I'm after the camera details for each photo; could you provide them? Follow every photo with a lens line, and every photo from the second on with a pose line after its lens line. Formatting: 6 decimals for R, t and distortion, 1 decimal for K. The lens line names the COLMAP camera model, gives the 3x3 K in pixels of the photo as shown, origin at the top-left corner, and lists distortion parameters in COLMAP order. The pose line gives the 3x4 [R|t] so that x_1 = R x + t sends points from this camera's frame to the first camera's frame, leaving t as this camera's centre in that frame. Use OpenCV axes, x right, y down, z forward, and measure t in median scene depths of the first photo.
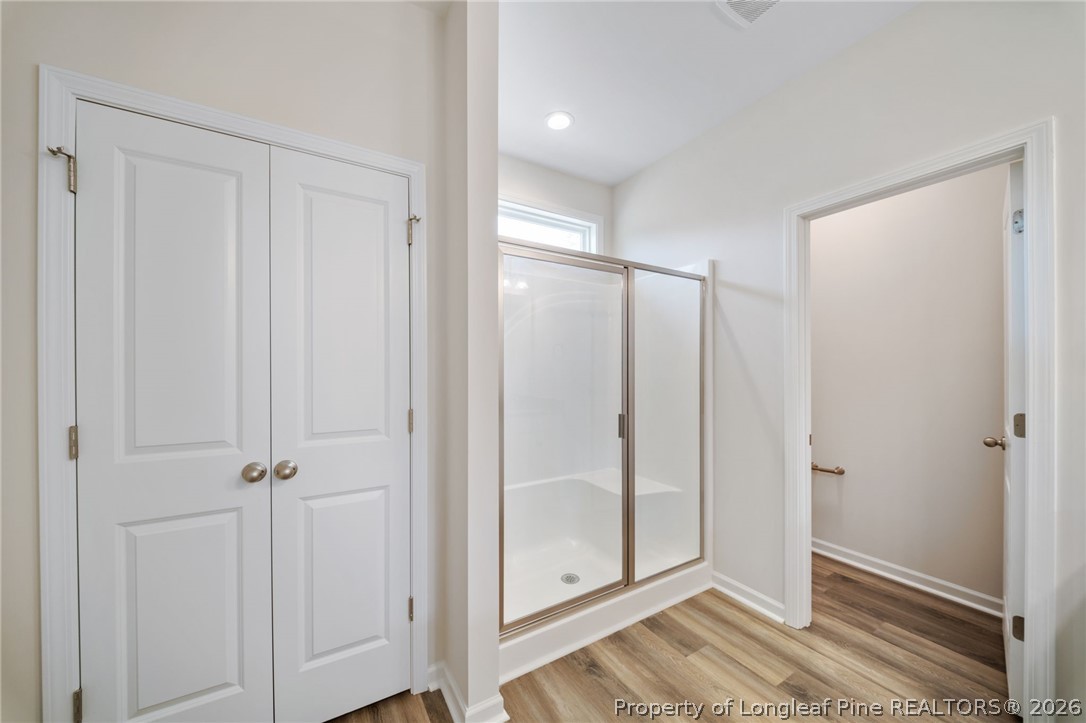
lens RADIAL K [[394.5, 0, 536.4], [0, 394.5, 367.6], [0, 0, 1]] dist [0.007071, -0.002571]
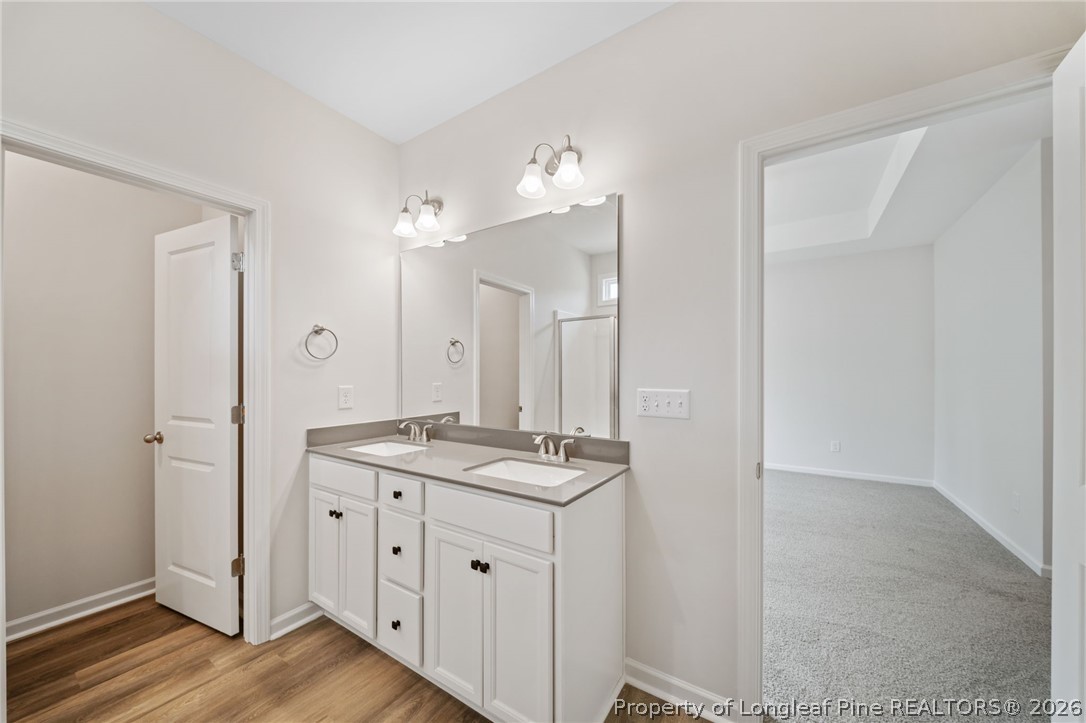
lens RADIAL K [[394.5, 0, 535.9], [0, 394.5, 368.2], [0, 0, 1]] dist [0.007071, -0.002571]
pose [[-0.427463, 0.013921, 0.903926, -0.311576], [-0.006886, 0.999802, -0.018654, 0.004465], [-0.904007, -0.014199, -0.427282, 0.490405]]
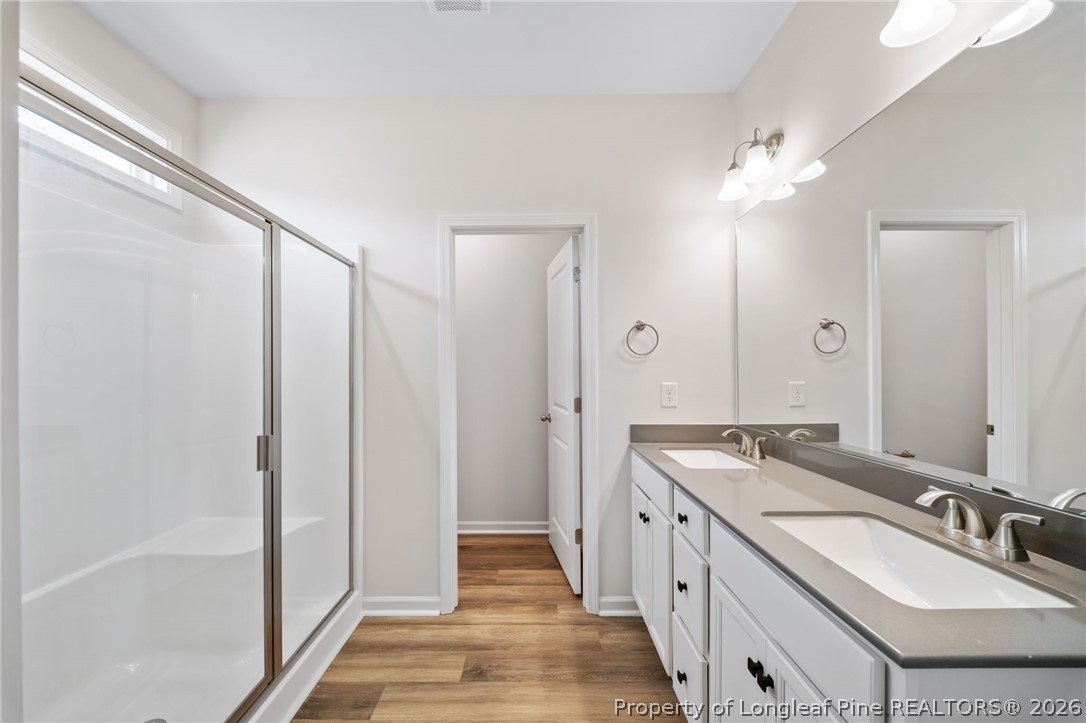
lens RADIAL K [[394.5, 0, 536.1], [0, 394.5, 366.8], [0, 0, 1]] dist [0.007071, -0.002571]
pose [[0.514549, 0.004508, 0.857449, -0.139140], [-0.003025, 0.999990, -0.003442, -0.000110], [-0.857456, -0.000823, 0.514557, 0.256274]]
